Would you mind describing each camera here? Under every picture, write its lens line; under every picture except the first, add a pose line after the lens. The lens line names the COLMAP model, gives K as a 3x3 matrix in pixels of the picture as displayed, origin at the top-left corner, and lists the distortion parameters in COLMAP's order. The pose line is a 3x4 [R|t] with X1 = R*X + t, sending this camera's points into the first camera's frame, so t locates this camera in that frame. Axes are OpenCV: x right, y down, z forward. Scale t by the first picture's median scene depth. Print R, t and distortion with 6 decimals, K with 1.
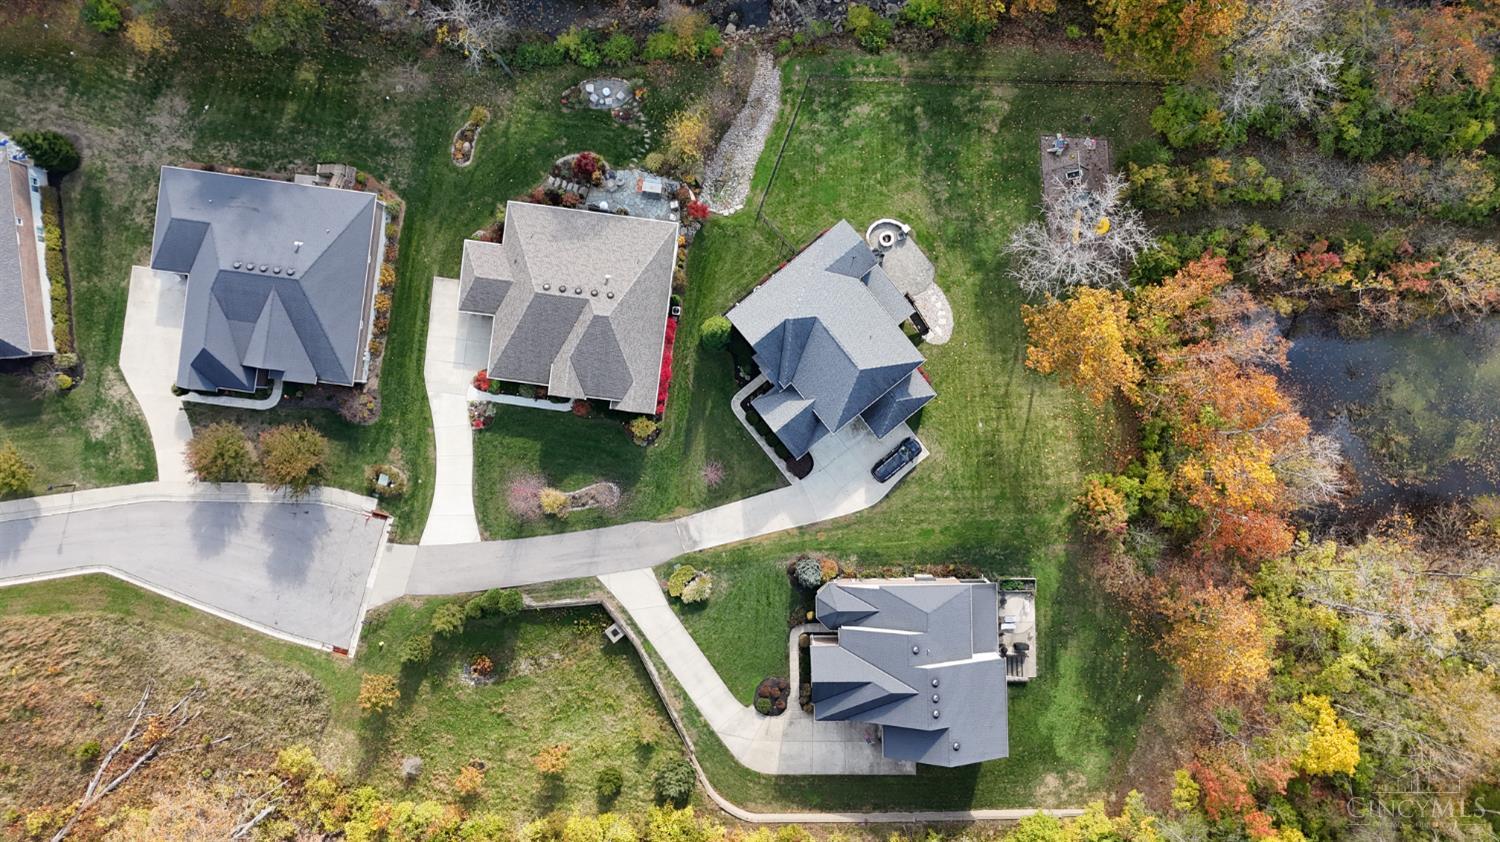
lens RADIAL K [[1128.6, 0, 750.0], [0, 1128.6, 421.0], [0, 0, 1]] dist [0.100349, -0.090559]
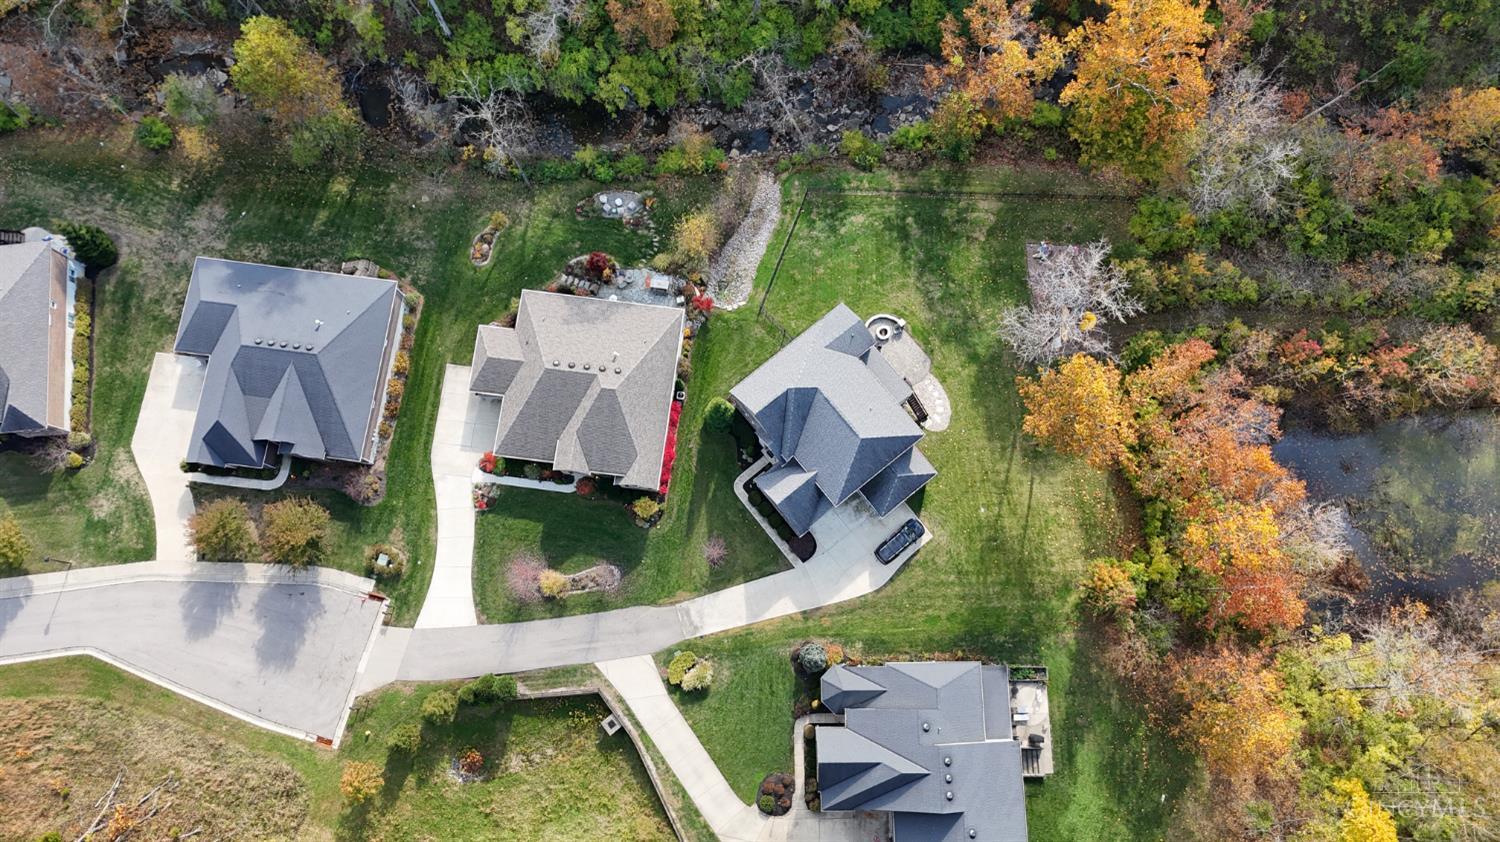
lens RADIAL K [[1128.6, 0, 750.0], [0, 1128.6, 421.0], [0, 0, 1]] dist [0.100349, -0.090559]
pose [[0.999995, 0.001206, 0.002896, -0.005234], [-0.000530, 0.974864, -0.222801, 0.152187], [-0.003092, 0.222799, 0.974860, 0.004775]]
